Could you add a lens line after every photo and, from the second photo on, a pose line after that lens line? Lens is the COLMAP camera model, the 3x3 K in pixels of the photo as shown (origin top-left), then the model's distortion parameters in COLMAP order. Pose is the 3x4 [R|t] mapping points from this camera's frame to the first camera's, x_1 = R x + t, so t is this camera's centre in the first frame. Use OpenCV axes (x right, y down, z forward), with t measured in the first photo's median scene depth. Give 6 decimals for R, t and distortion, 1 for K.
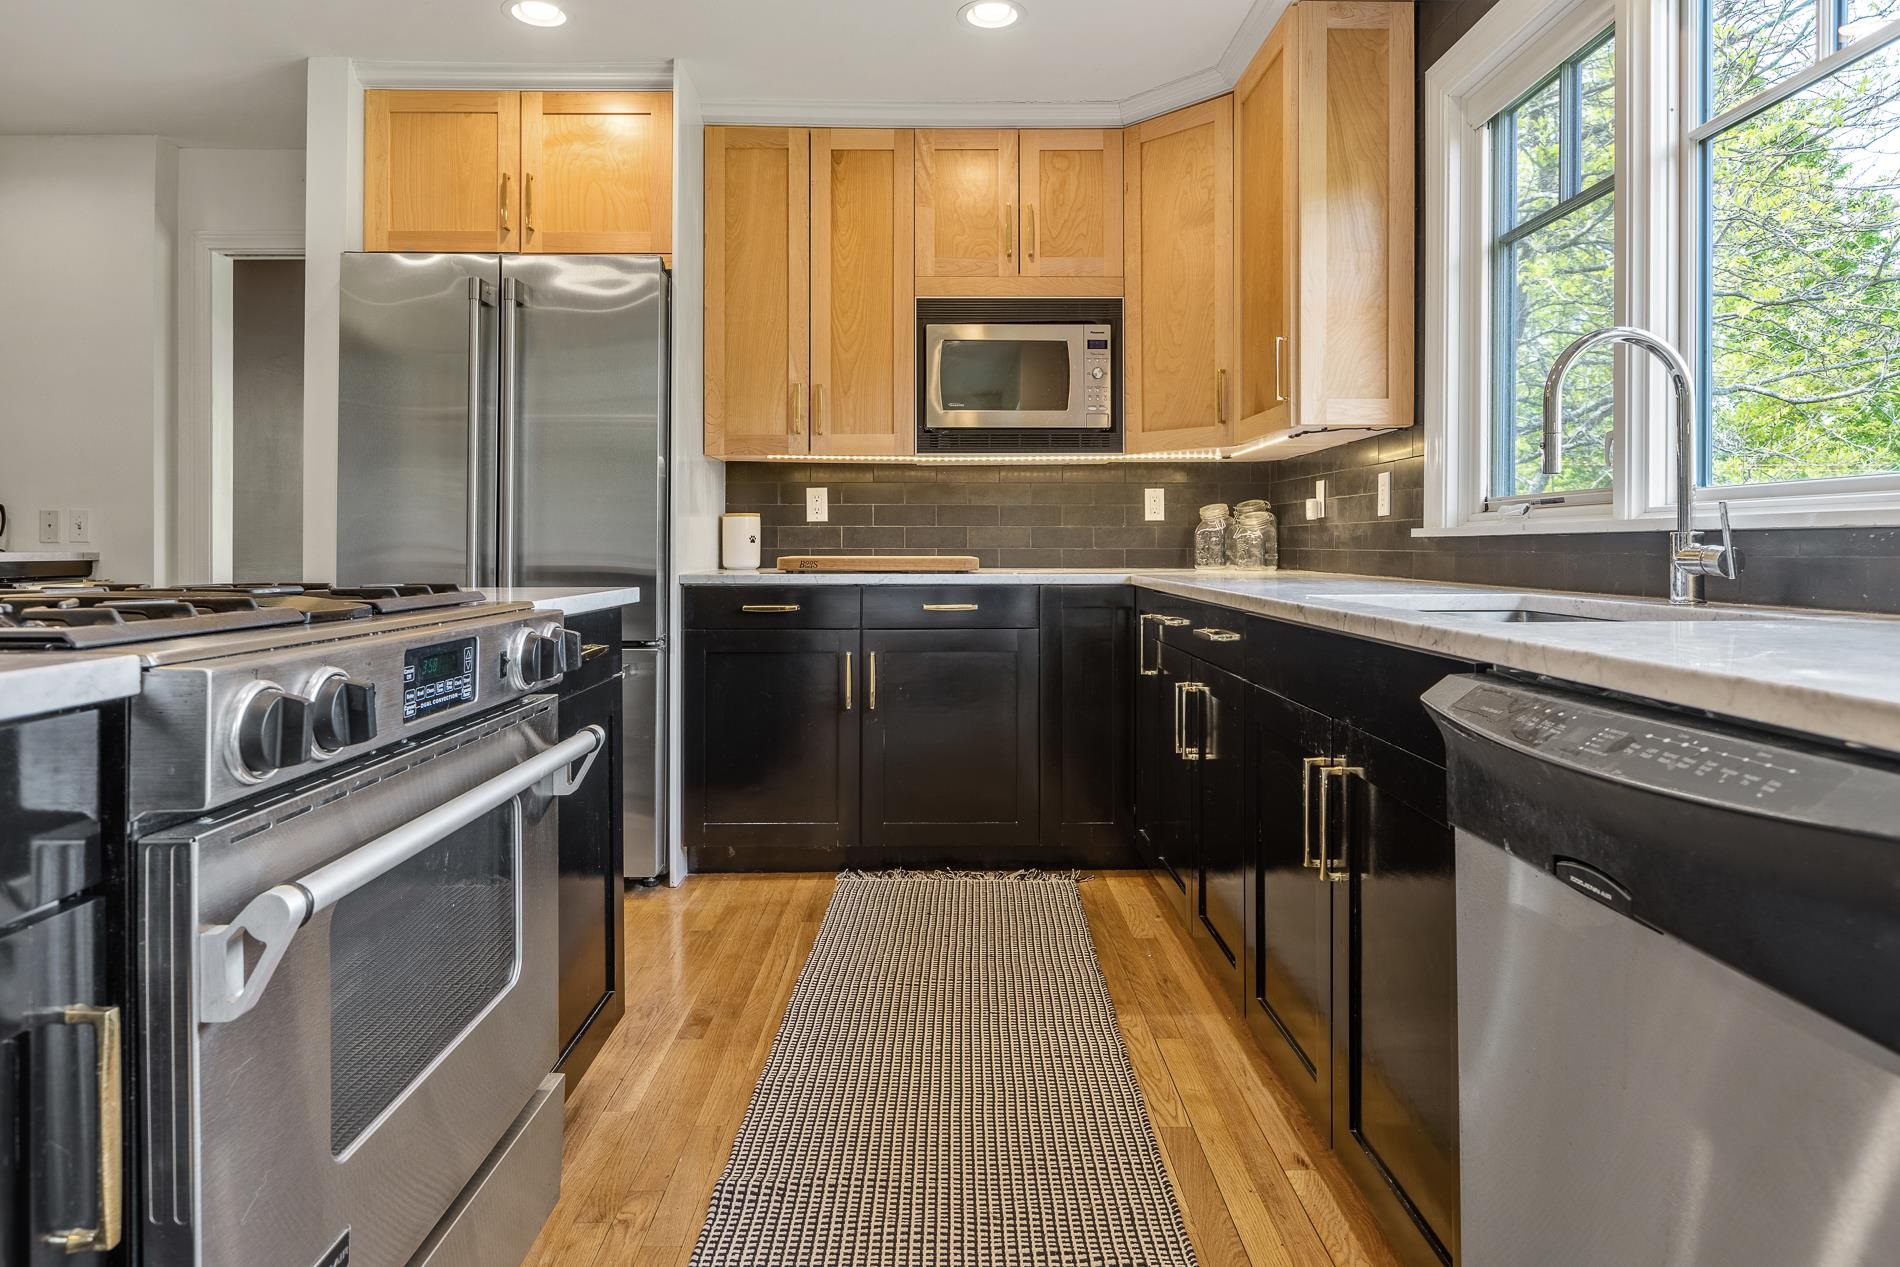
lens RADIAL K [[1123.1, 0, 949.6], [0, 1123.1, 549.7], [0, 0, 1]] dist [-0.017653, -0.000734]
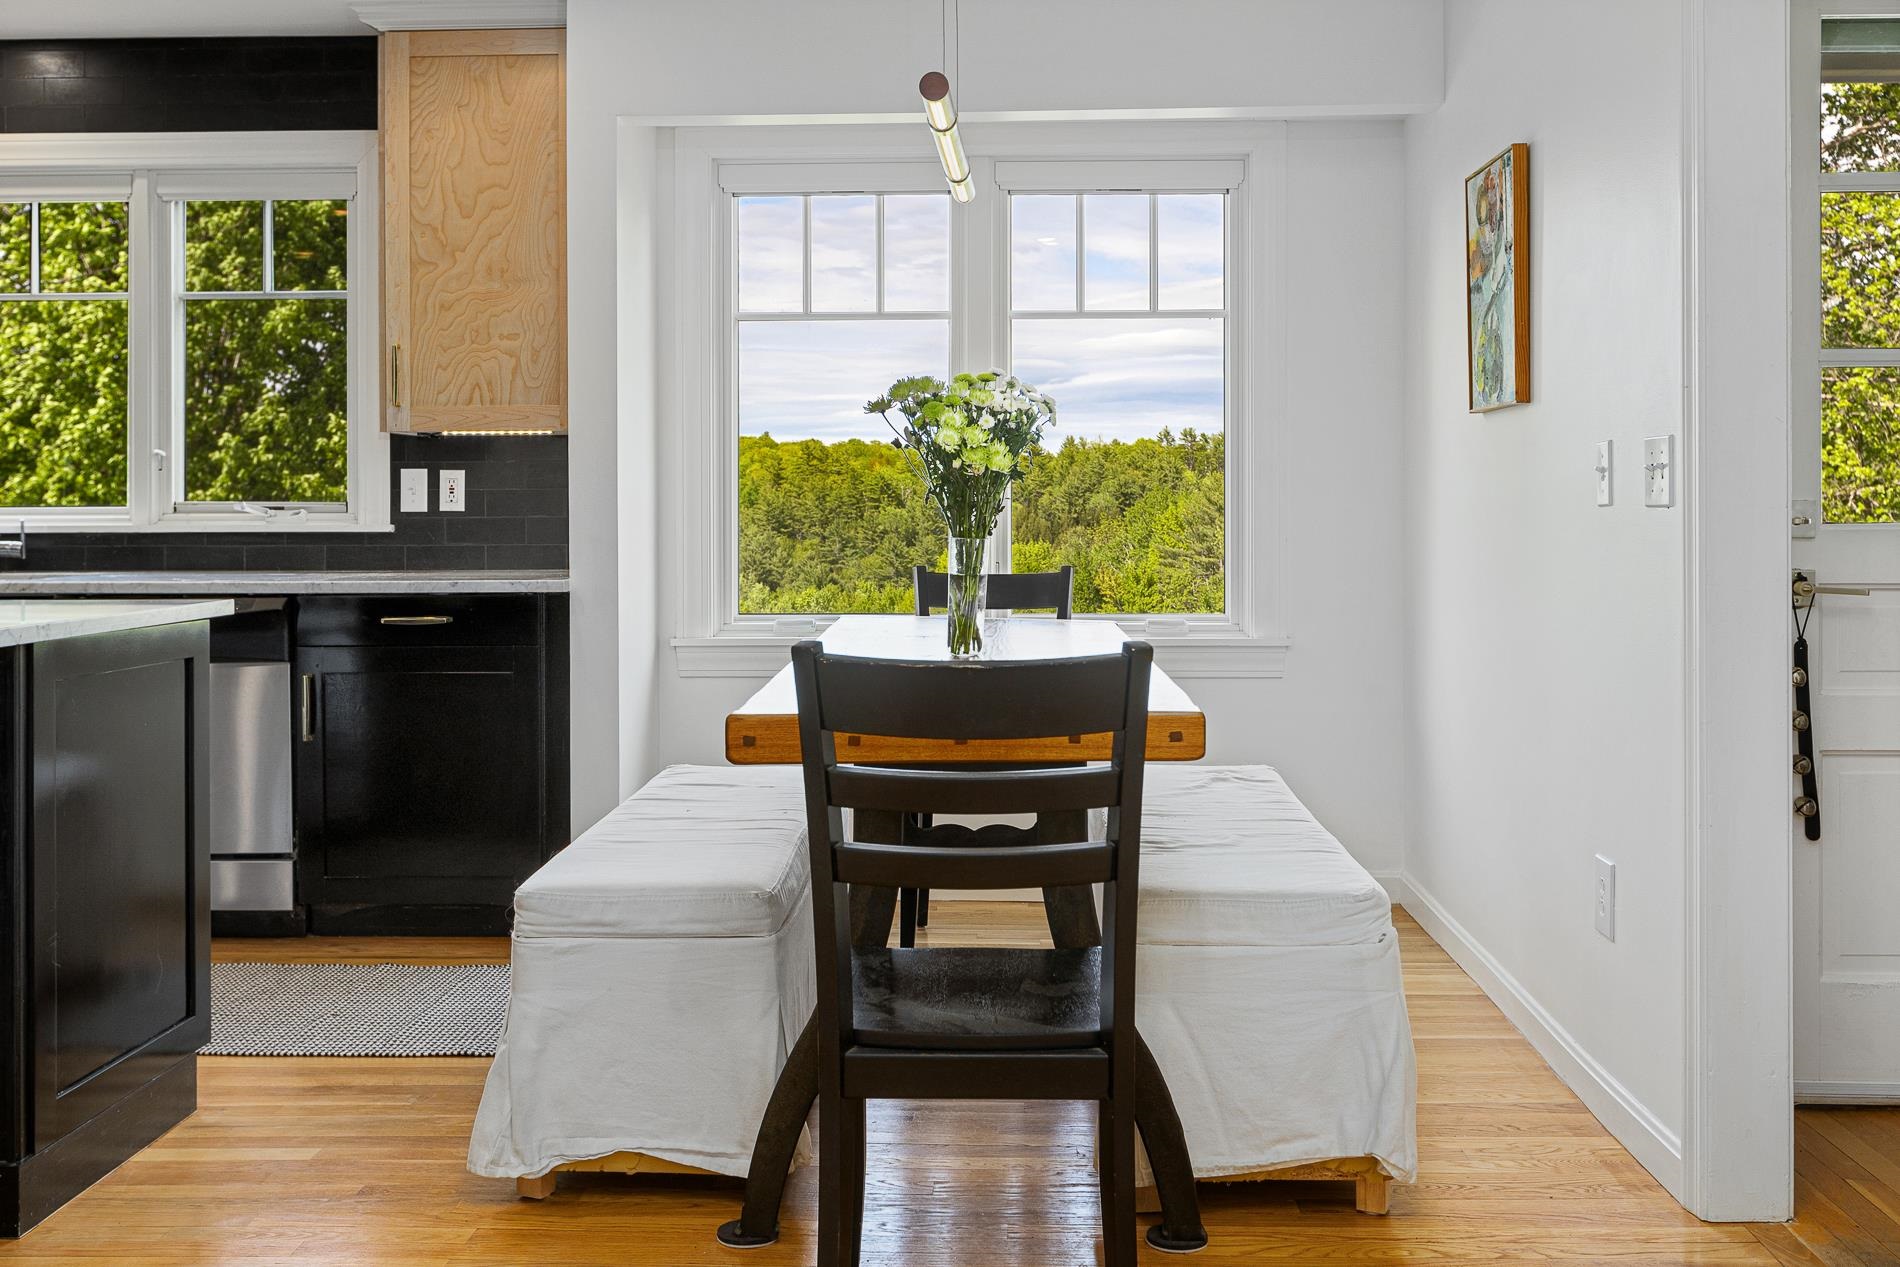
lens RADIAL K [[1880.6, 0, 955.7], [0, 1880.6, 520.4], [0, 0, 1]] dist [-0.009648, 0.004151]
pose [[0.046862, -0.009654, 0.998855, -1.154056], [0.009009, 0.999917, 0.009242, -0.025374], [-0.998861, 0.008566, 0.046945, -0.368250]]
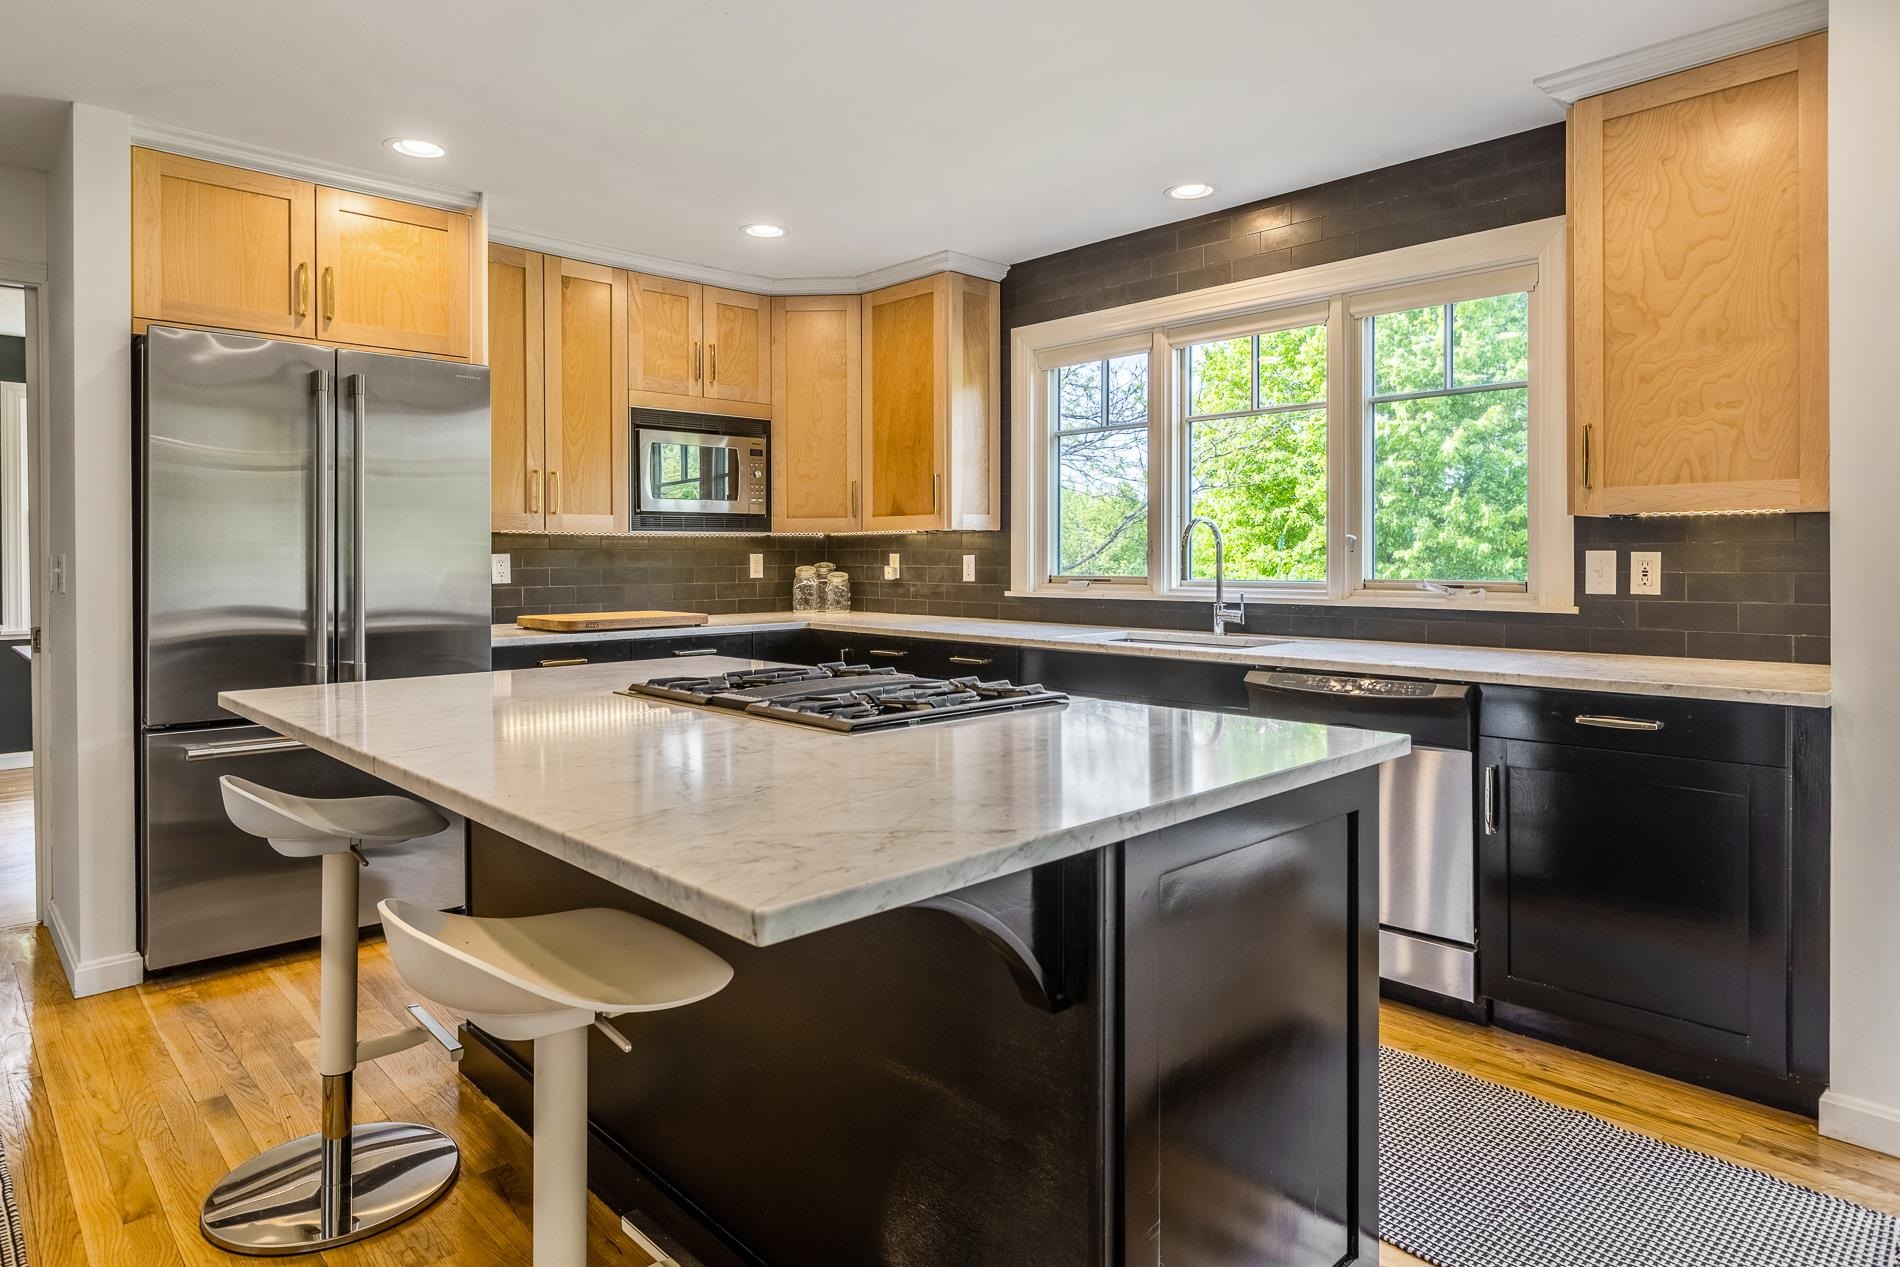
lens RADIAL K [[1097.5, 0, 955.4], [0, 1097.5, 556.4], [0, 0, 1]] dist [-0.005981, 0.000134]
pose [[0.728125, -0.006005, 0.685418, -0.632251], [0.008638, 0.999963, -0.000415, -0.056444], [-0.685390, 0.006223, 0.728150, -0.143722]]
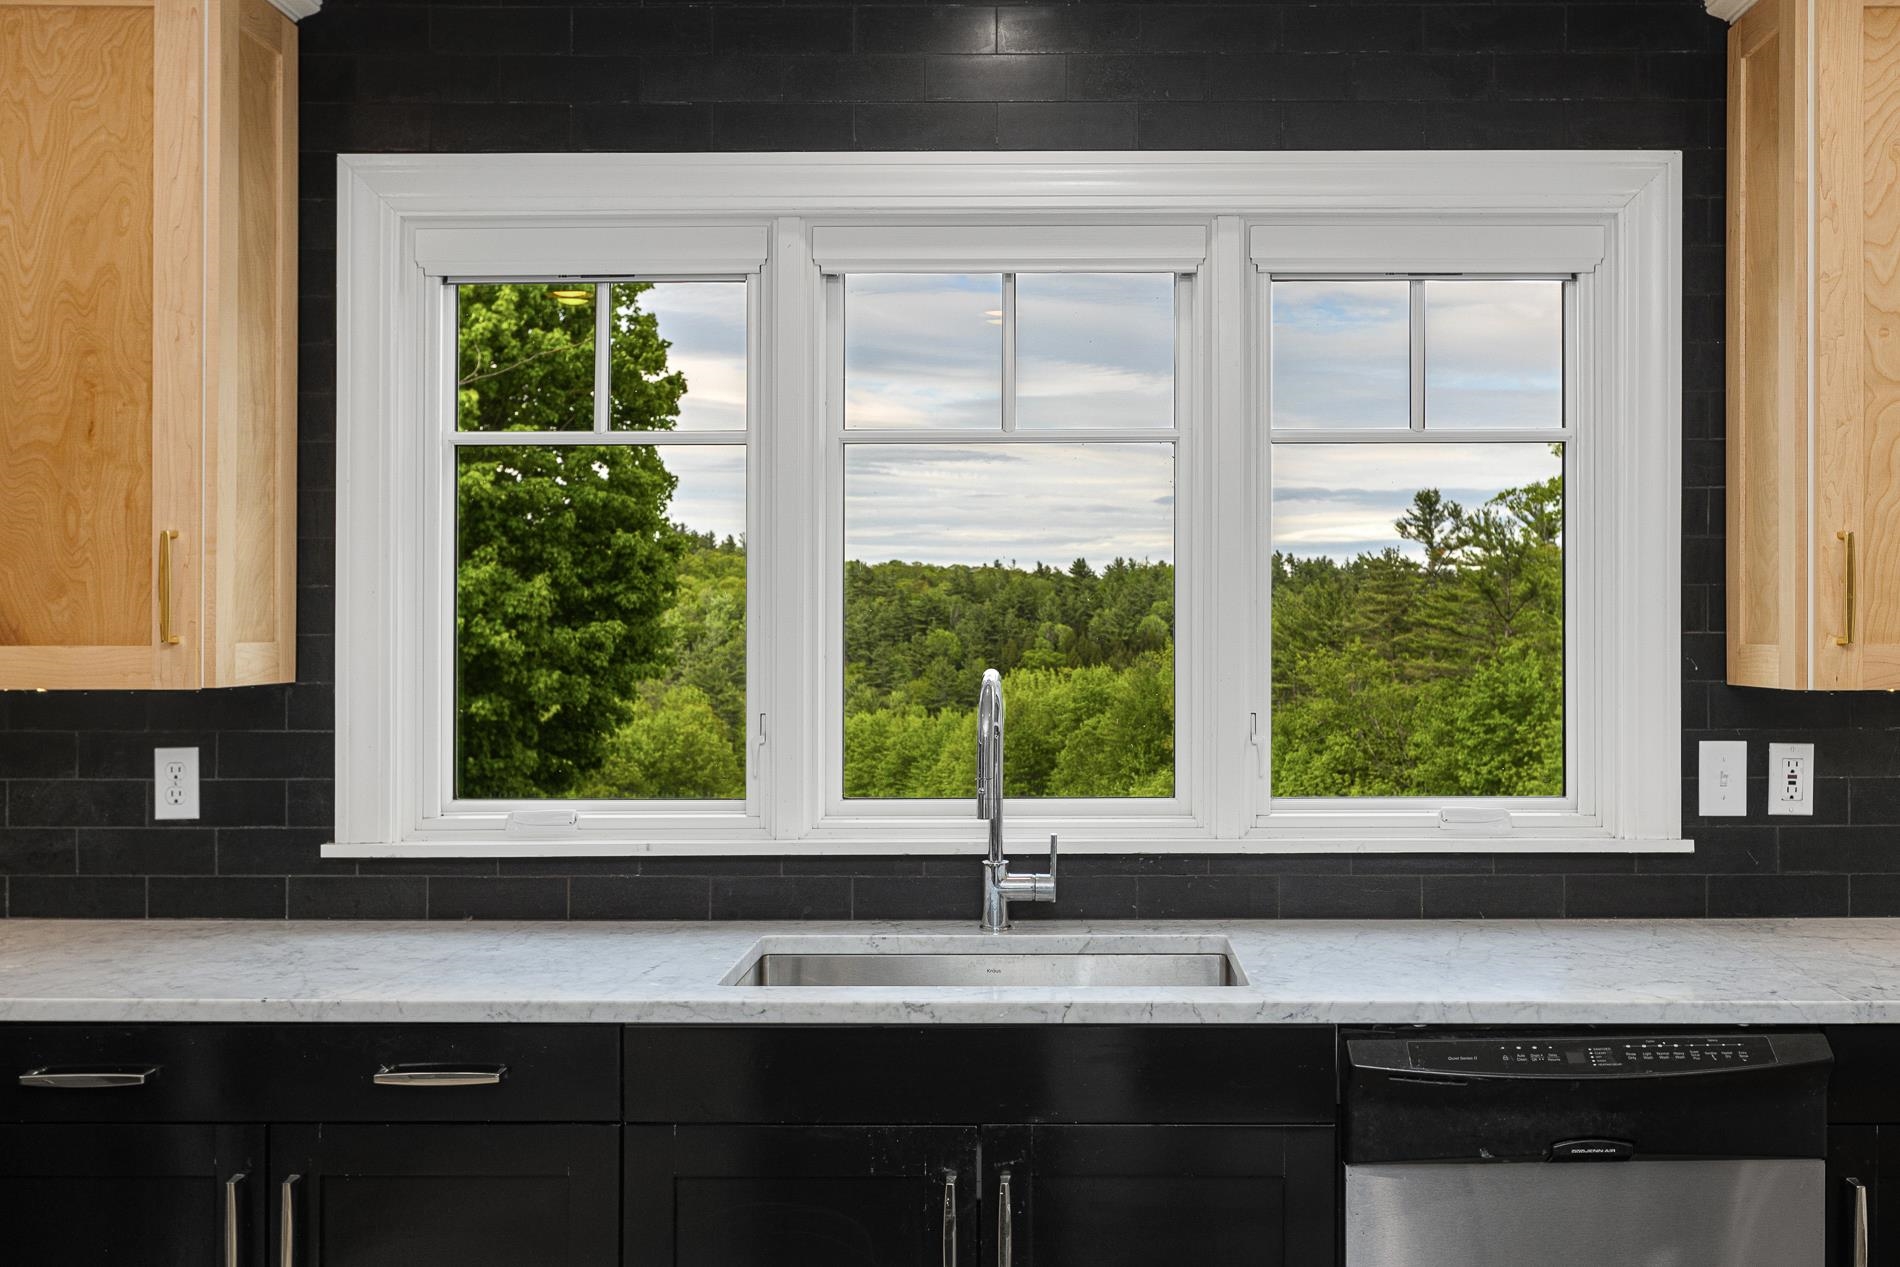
lens RADIAL K [[1814.0, 0, 950.0], [0, 1814.0, 633.5], [0, 0, 1]] dist [-0.006387, -0.018082]
pose [[0.007998, -0.012139, 0.999894, -0.503099], [0.007056, 0.999902, 0.012082, -0.119508], [-0.999943, 0.006959, 0.008083, 0.489757]]
